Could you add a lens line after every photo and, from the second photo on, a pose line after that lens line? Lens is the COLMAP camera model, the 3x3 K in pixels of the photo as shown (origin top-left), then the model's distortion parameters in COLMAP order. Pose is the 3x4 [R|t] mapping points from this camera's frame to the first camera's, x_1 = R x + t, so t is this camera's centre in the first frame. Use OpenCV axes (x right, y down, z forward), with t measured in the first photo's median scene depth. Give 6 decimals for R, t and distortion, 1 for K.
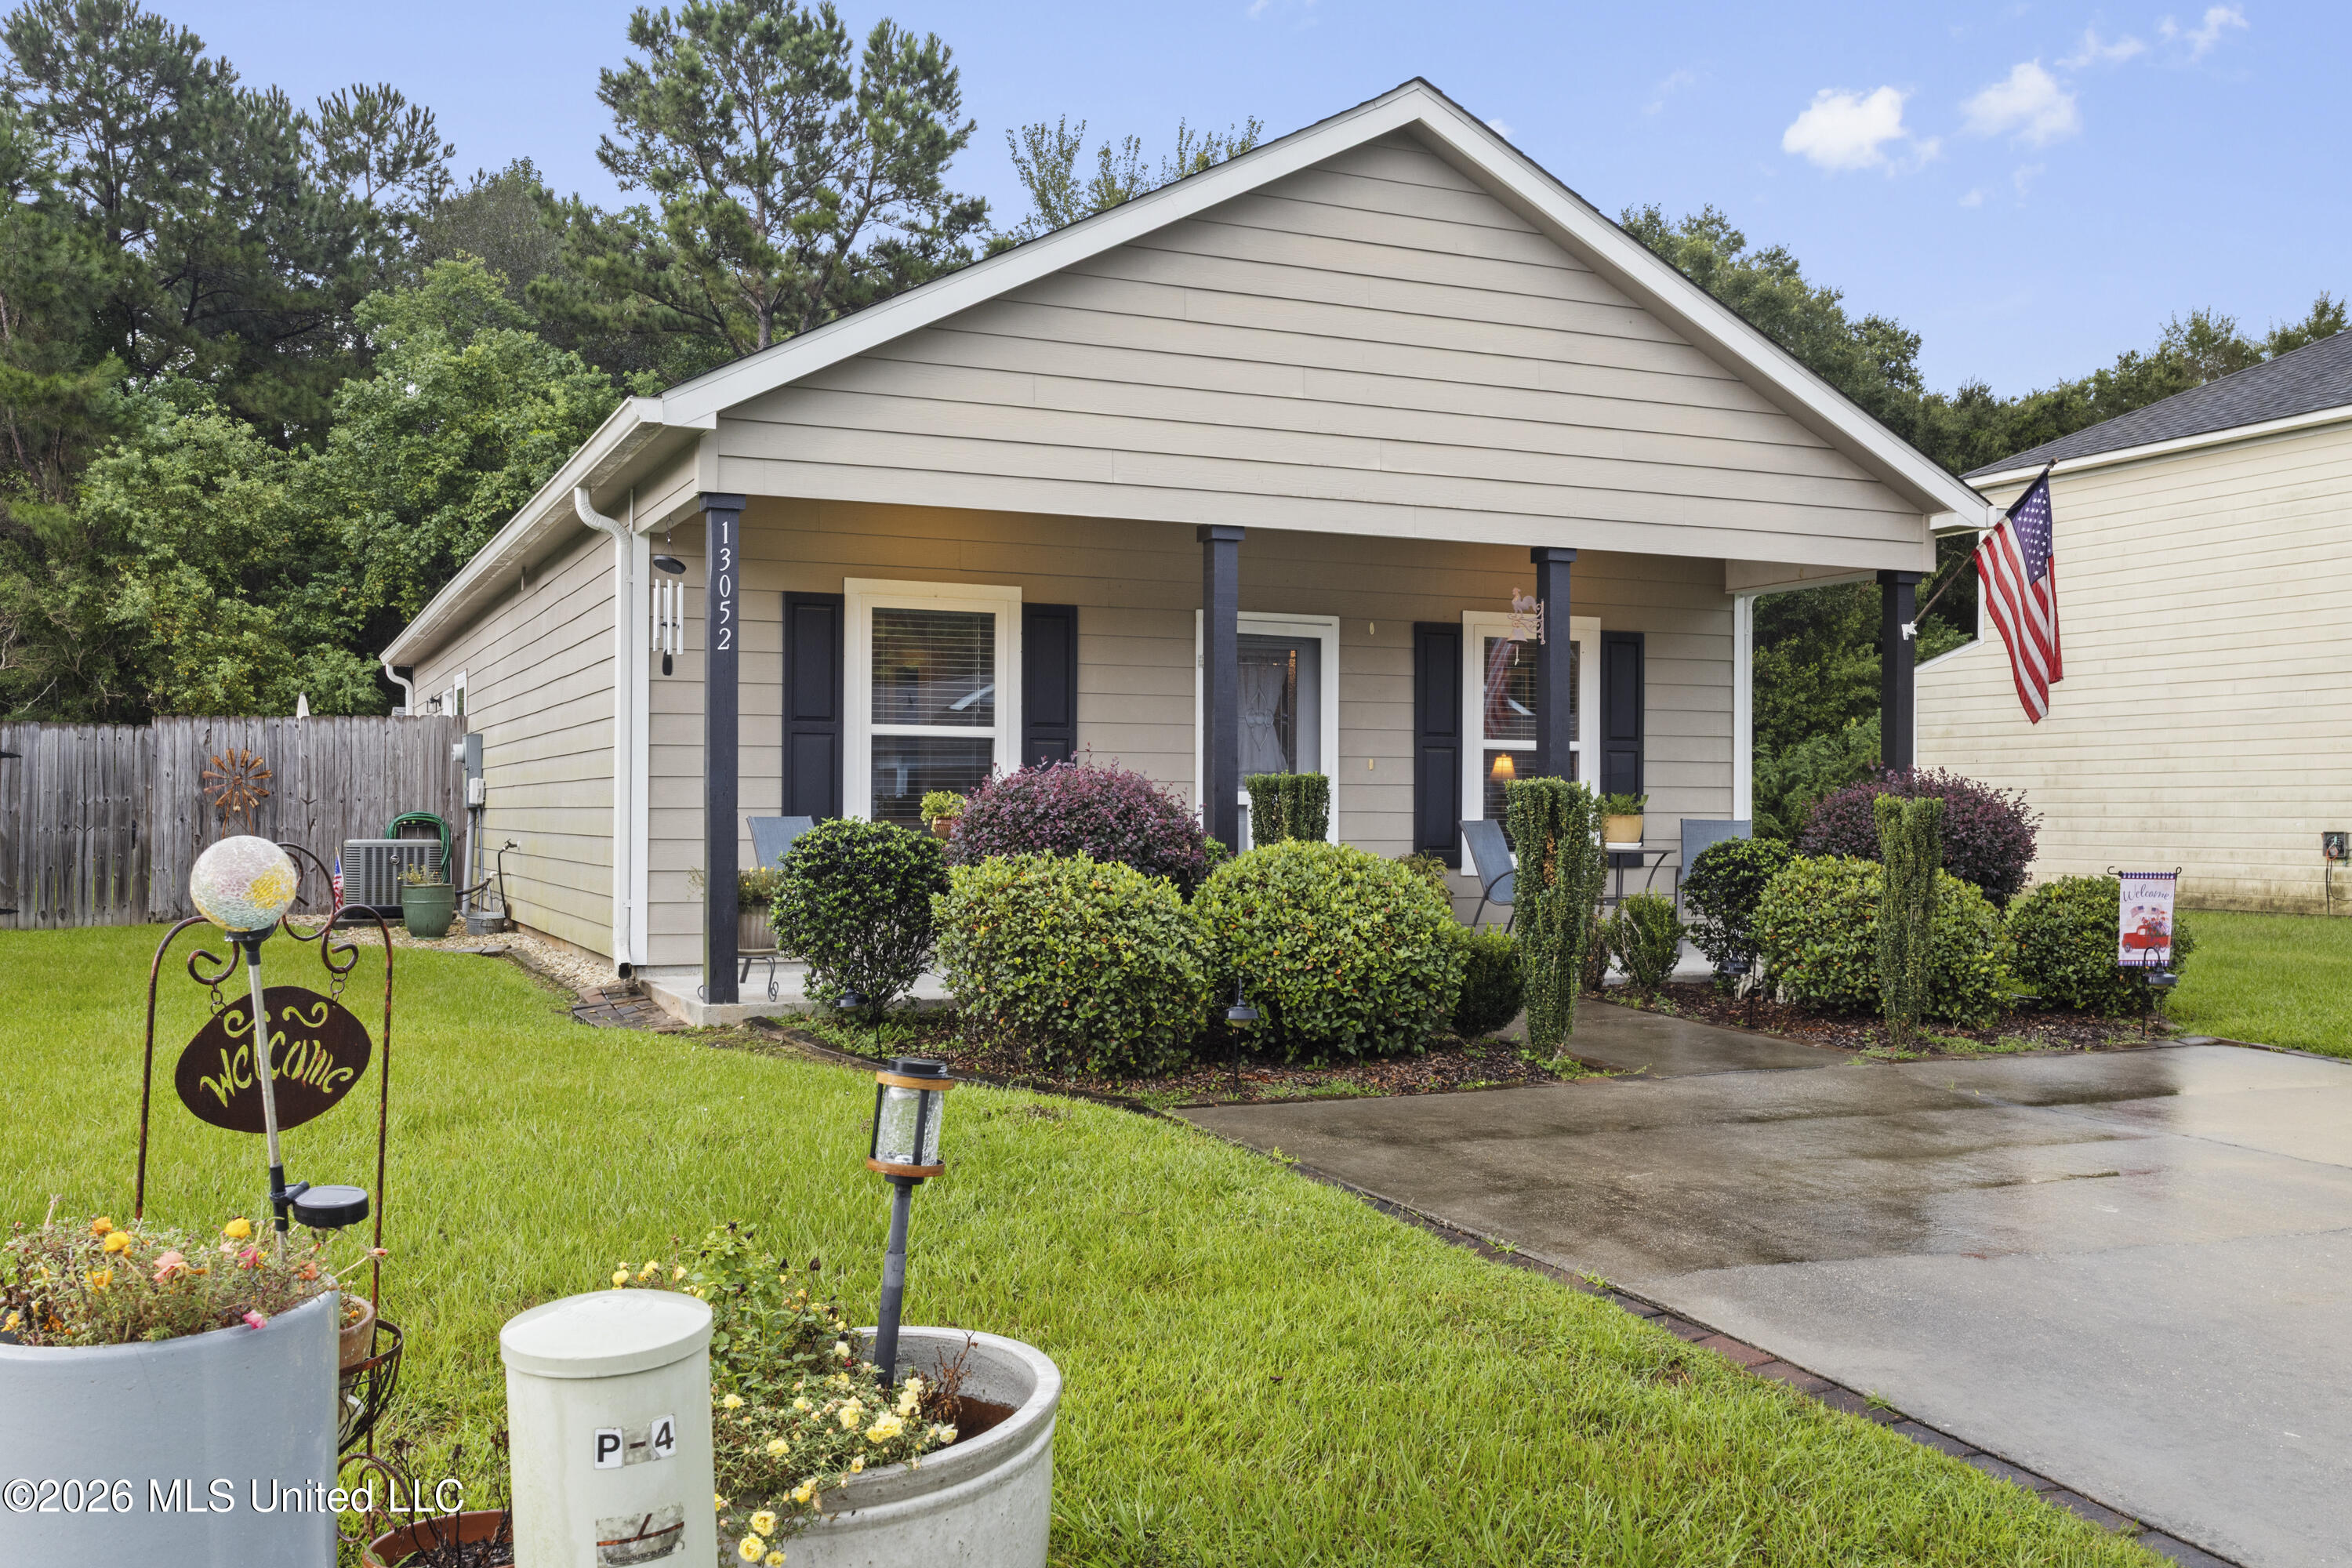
lens RADIAL K [[2114.5, 0, 1185.2], [0, 2114.5, 800.0], [0, 0, 1]] dist [0.042276, -0.005843]
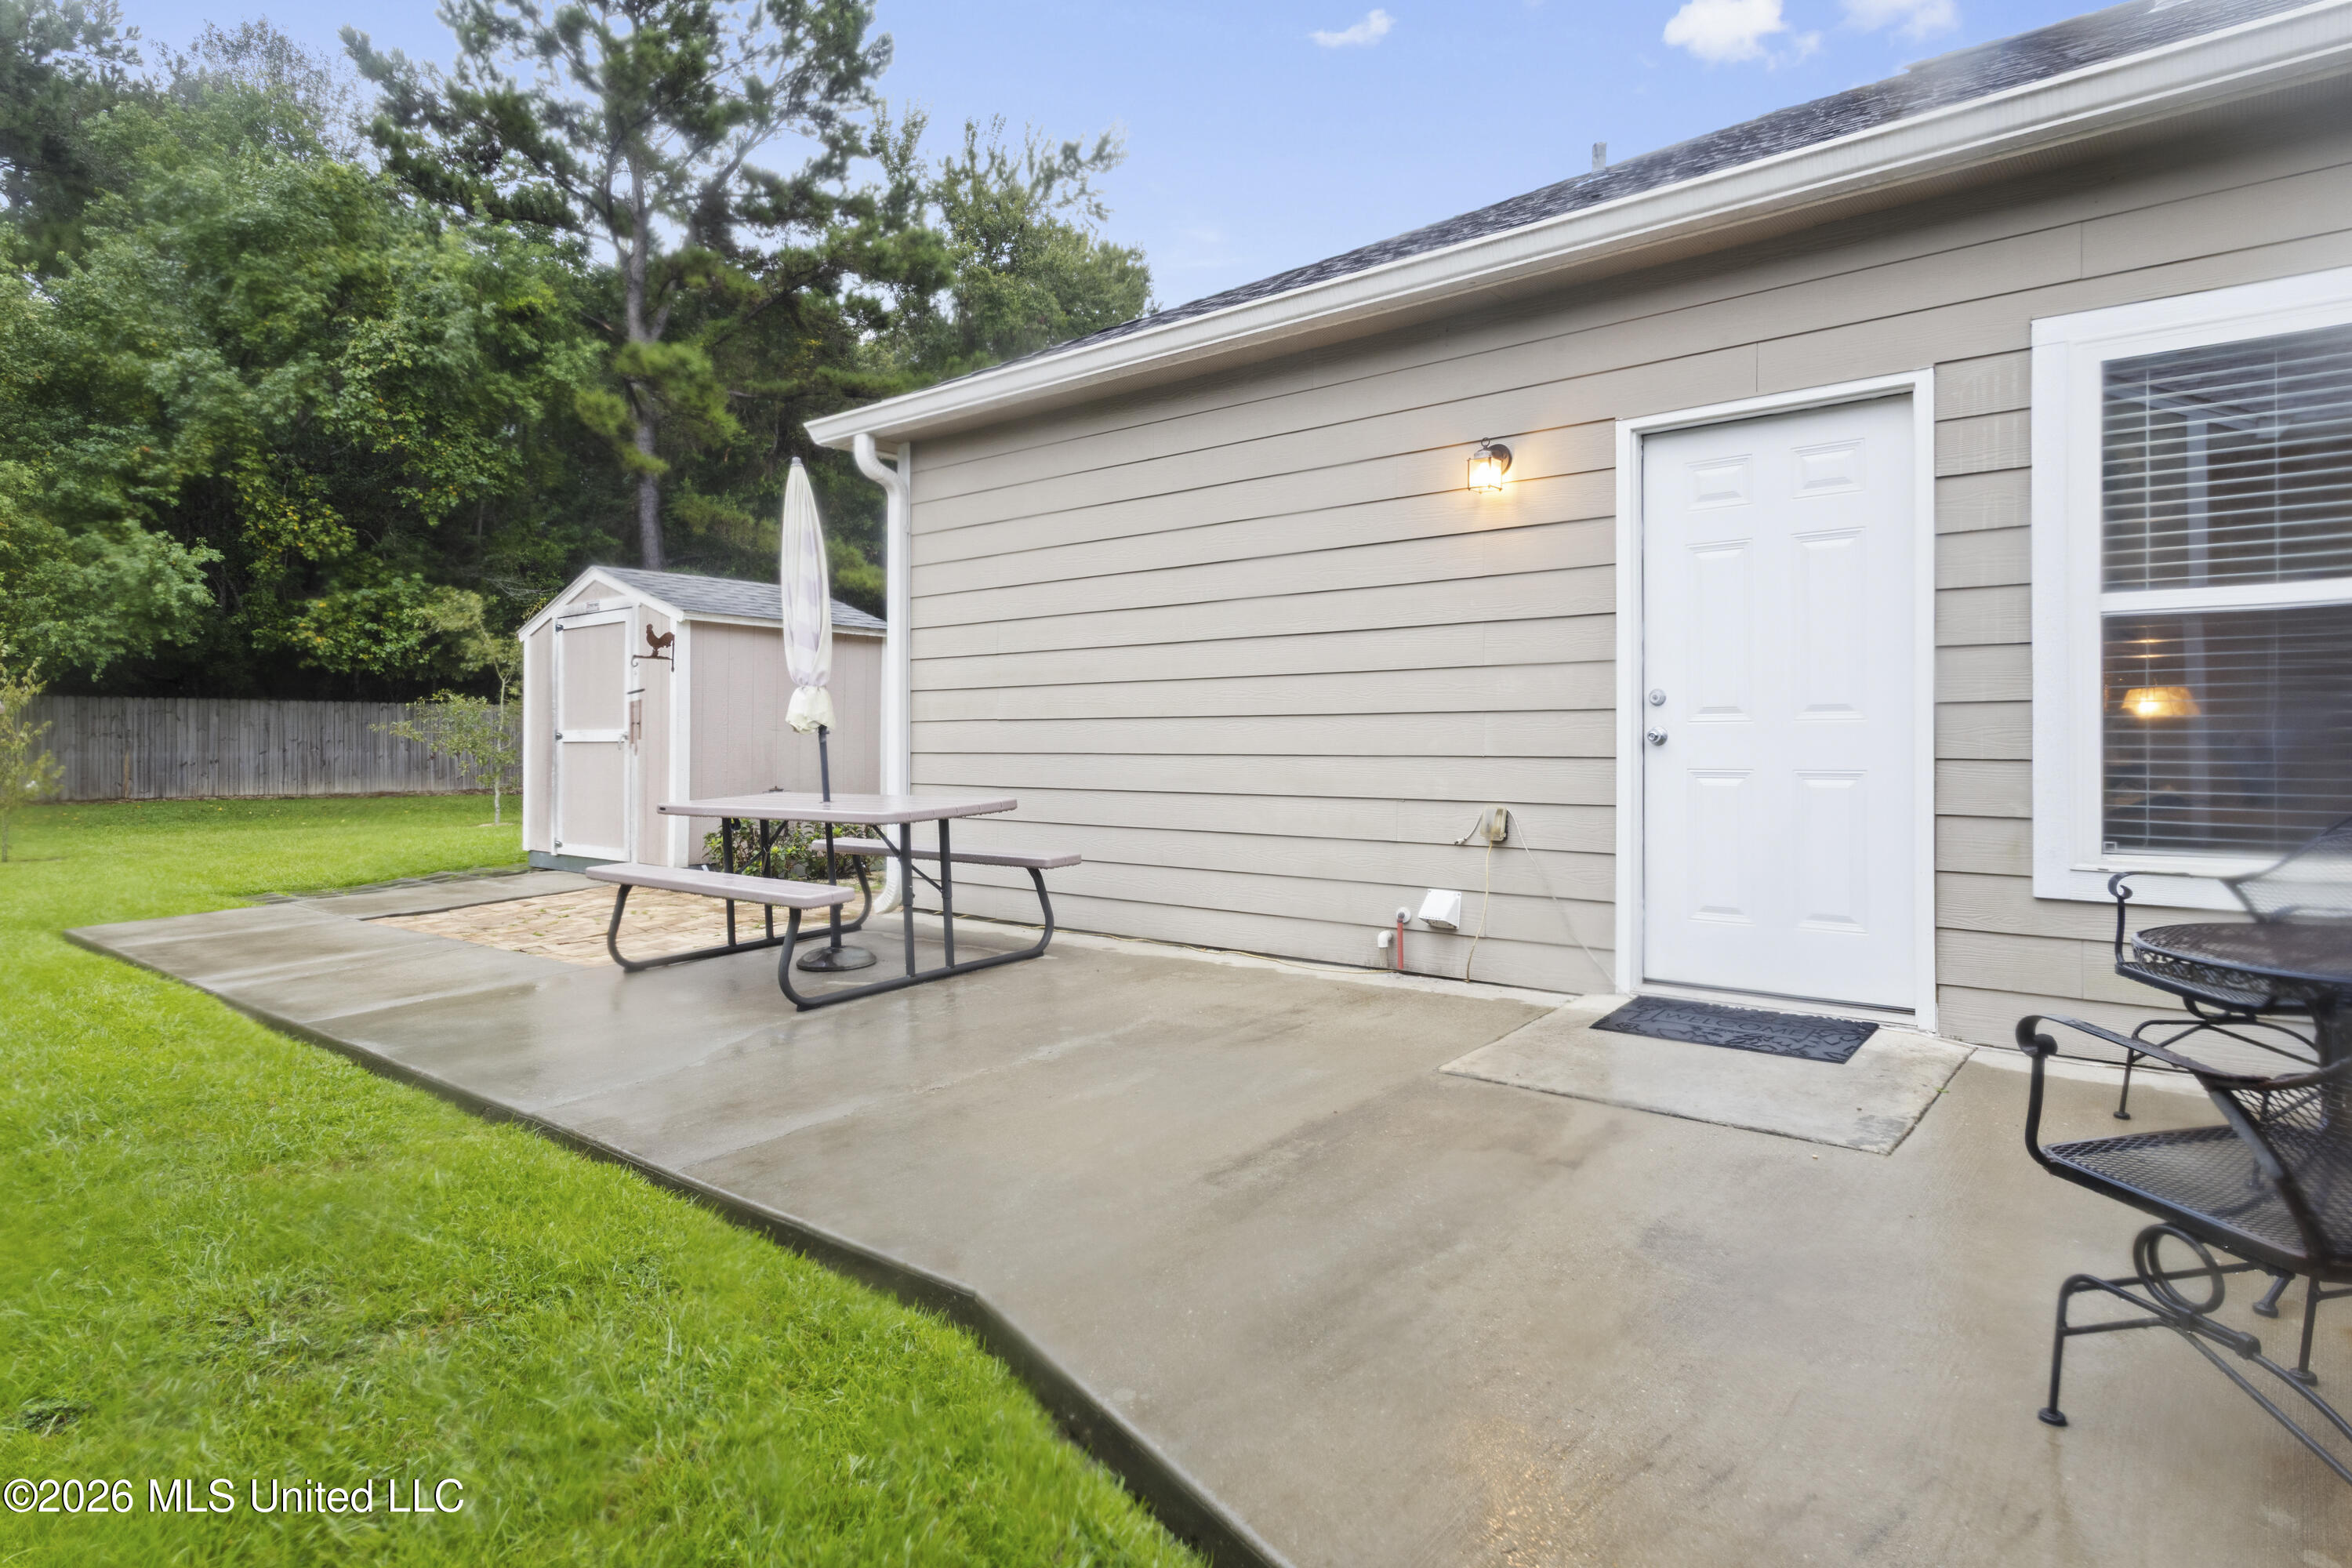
lens RADIAL K [[1252.2, 0, 1150.4], [0, 1252.2, 731.6], [0, 0, 1]] dist [0.006481, -0.002296]
pose [[0.899420, -0.003532, 0.437071, -0.285766], [0.002718, 0.999993, 0.002489, -0.001535], [-0.437076, -0.001051, 0.899424, 0.478915]]
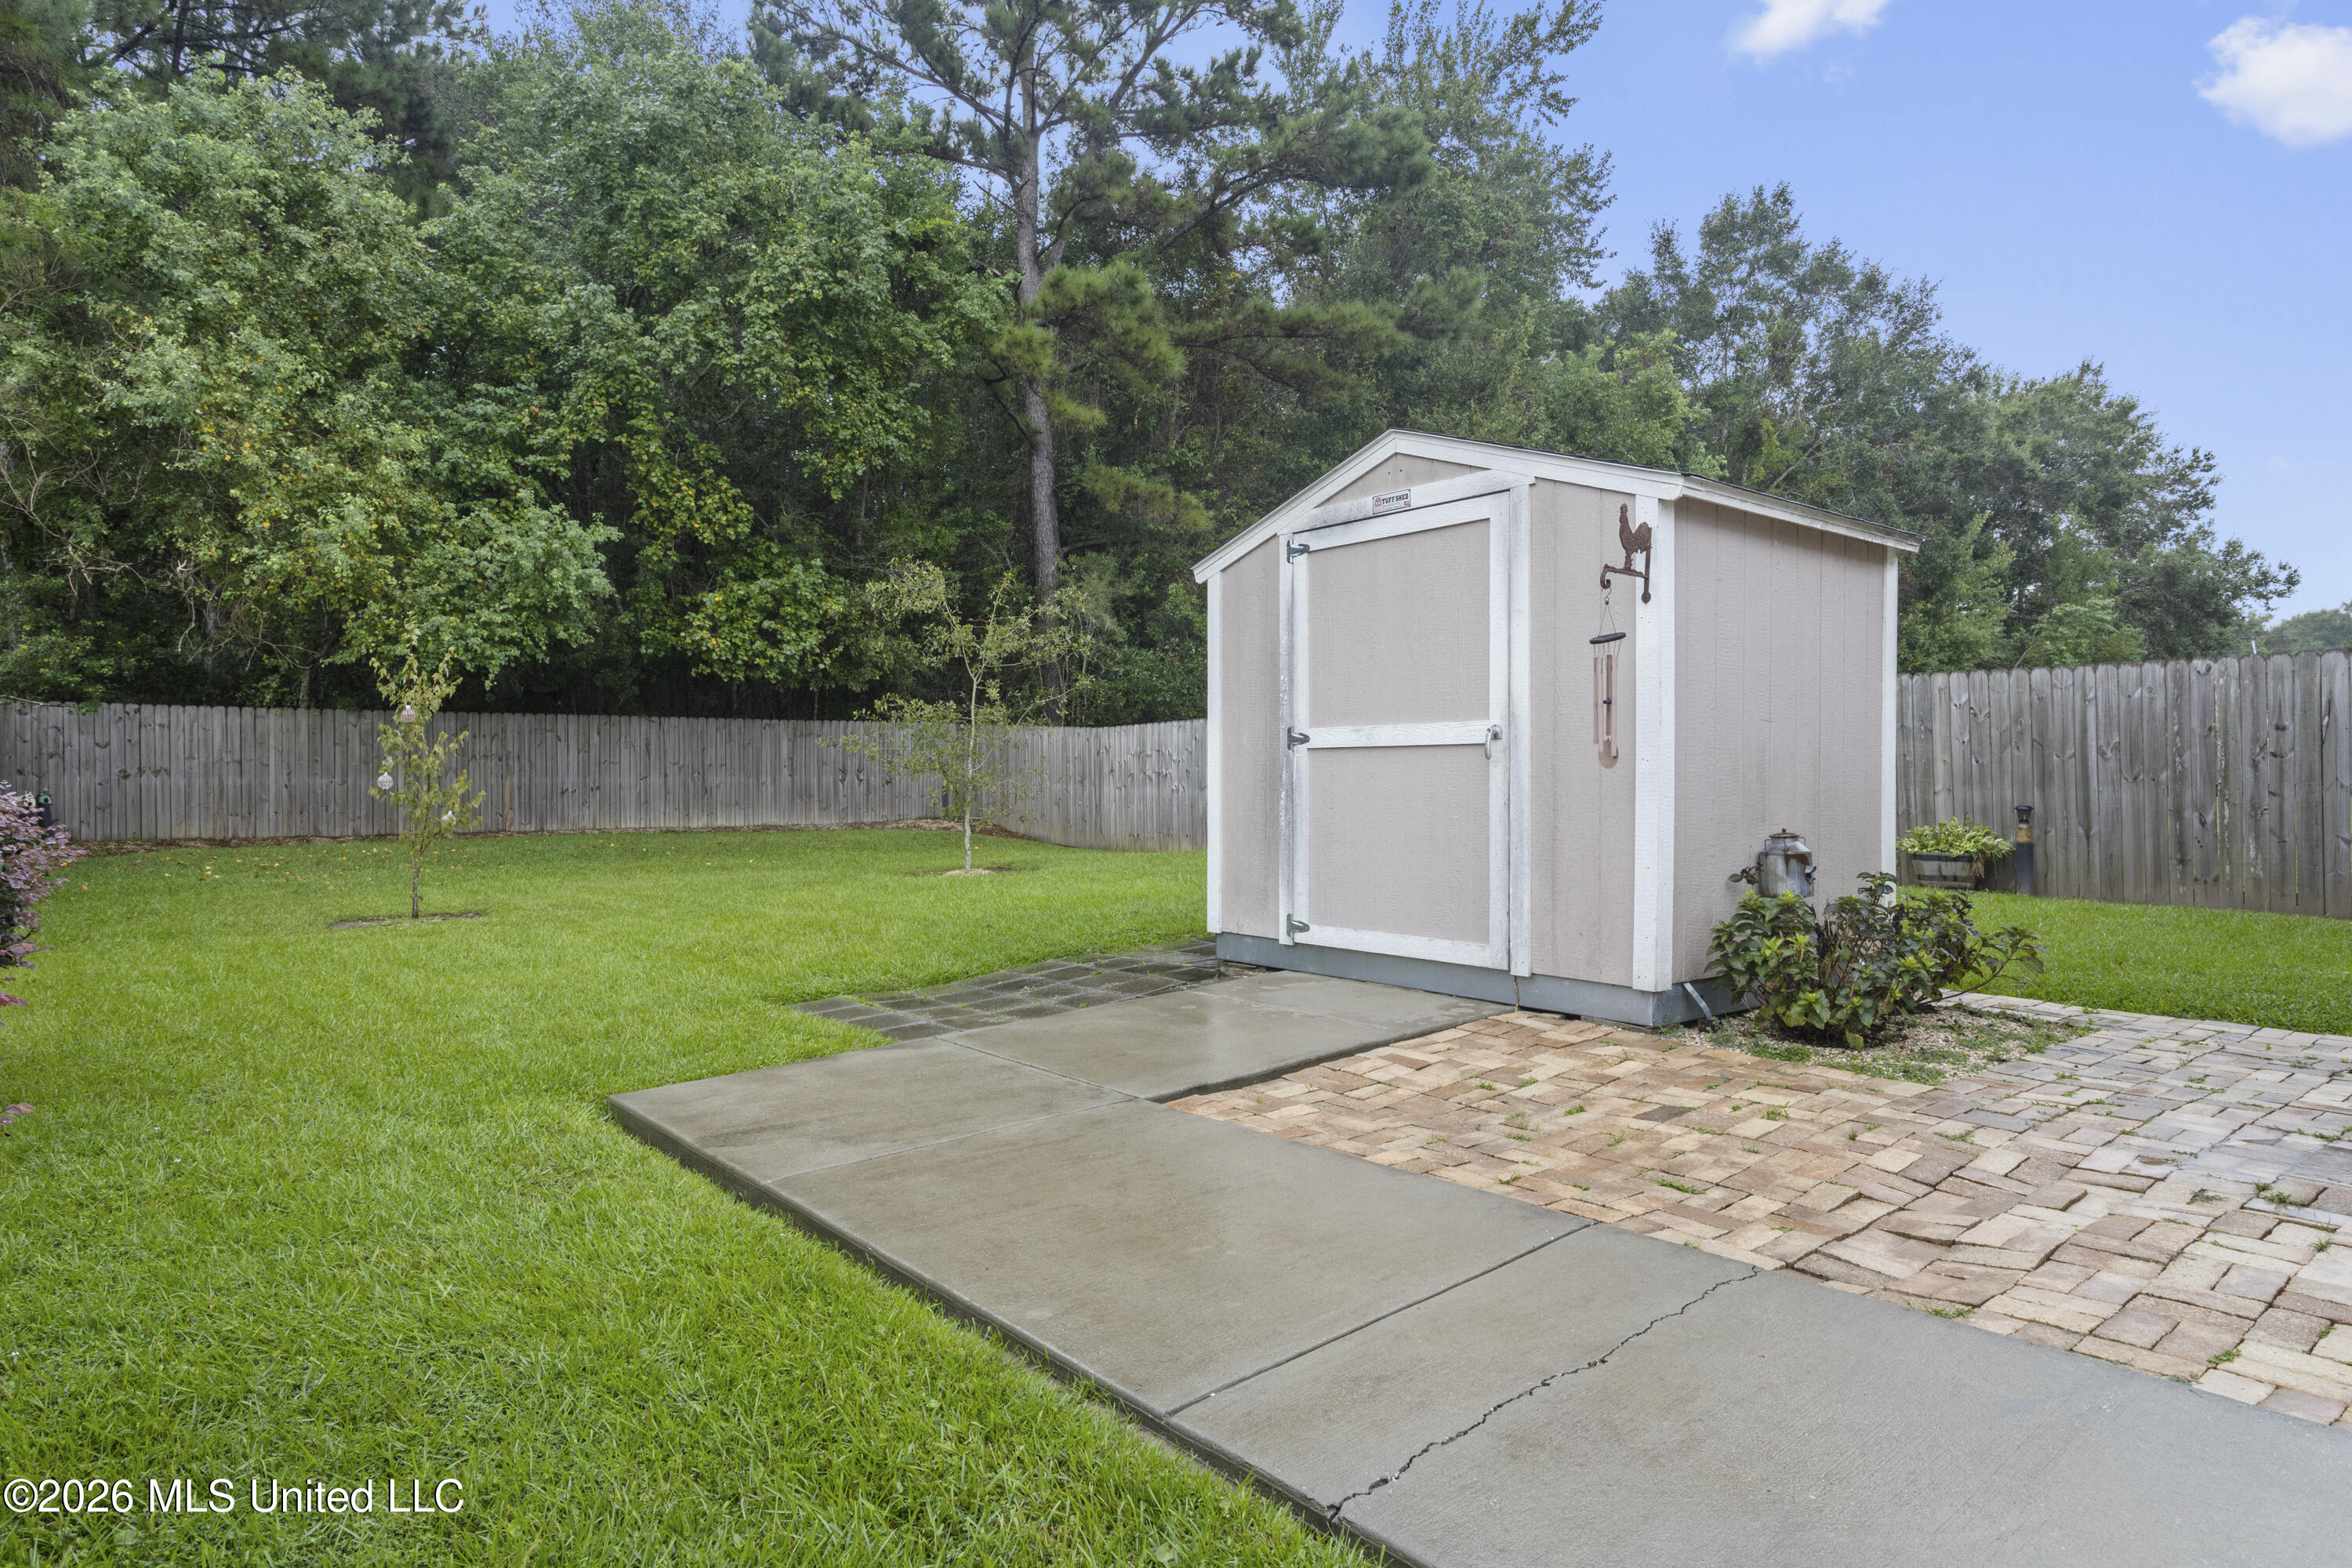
lens RADIAL K [[1309.7, 0, 1158.8], [0, 1309.7, 774.4], [0, 0, 1]] dist [-0.006088, 0.003301]
pose [[0.963351, -0.008418, 0.268111, -0.339710], [0.005644, 0.999922, 0.011119, 0.002110], [-0.268184, -0.009198, 0.963324, 0.618739]]
